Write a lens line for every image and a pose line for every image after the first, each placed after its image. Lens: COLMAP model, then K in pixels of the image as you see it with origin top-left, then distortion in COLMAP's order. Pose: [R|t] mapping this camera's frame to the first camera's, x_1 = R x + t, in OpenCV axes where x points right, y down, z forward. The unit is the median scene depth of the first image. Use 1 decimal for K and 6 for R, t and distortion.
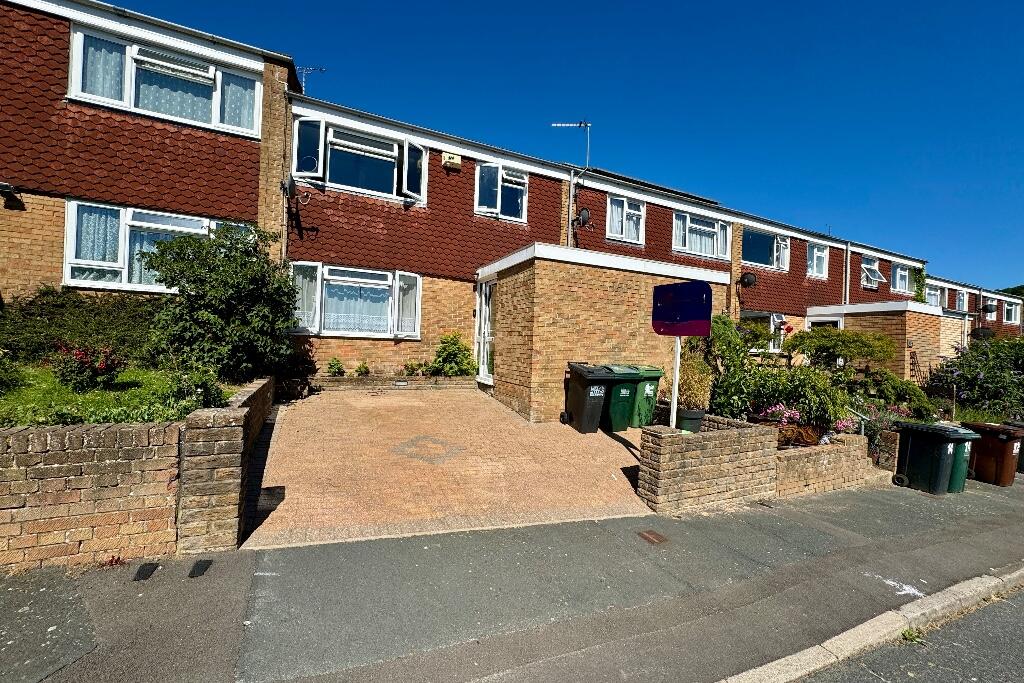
lens RADIAL K [[410.6, 0, 509.7], [0, 410.6, 343.1], [0, 0, 1]] dist [-0.001237, 0.000086]
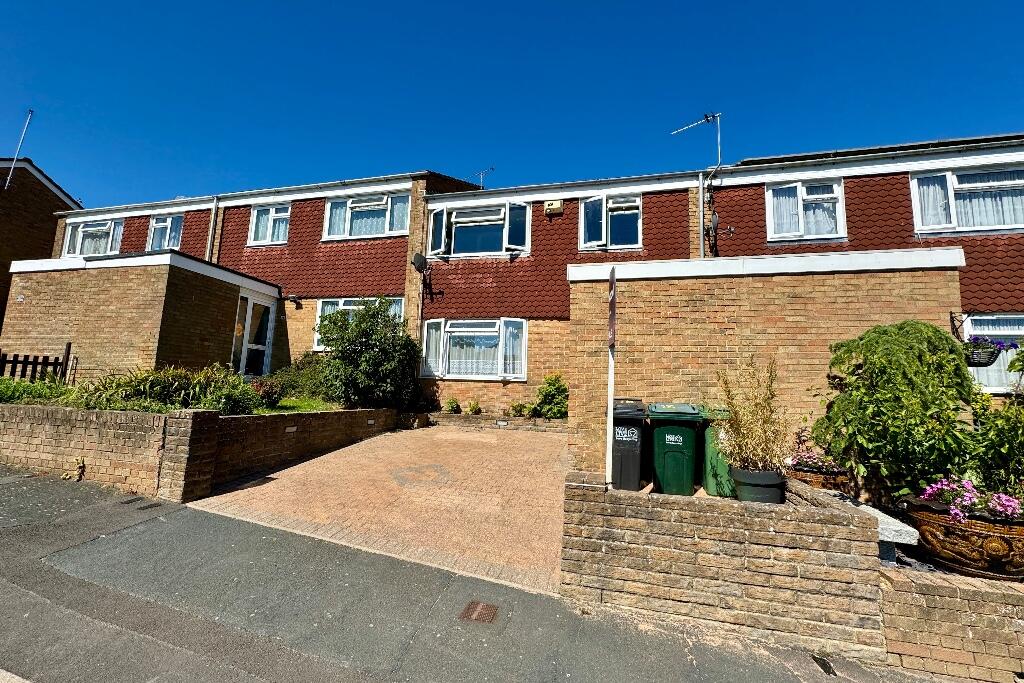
lens RADIAL K [[410.6, 0, 509.7], [0, 410.6, 343.1], [0, 0, 1]] dist [-0.001237, 0.000086]
pose [[0.764621, -0.088098, -0.638430, 0.428497], [-0.005819, 0.989629, -0.143528, 0.046362], [0.644454, 0.113460, 0.756179, 0.198114]]
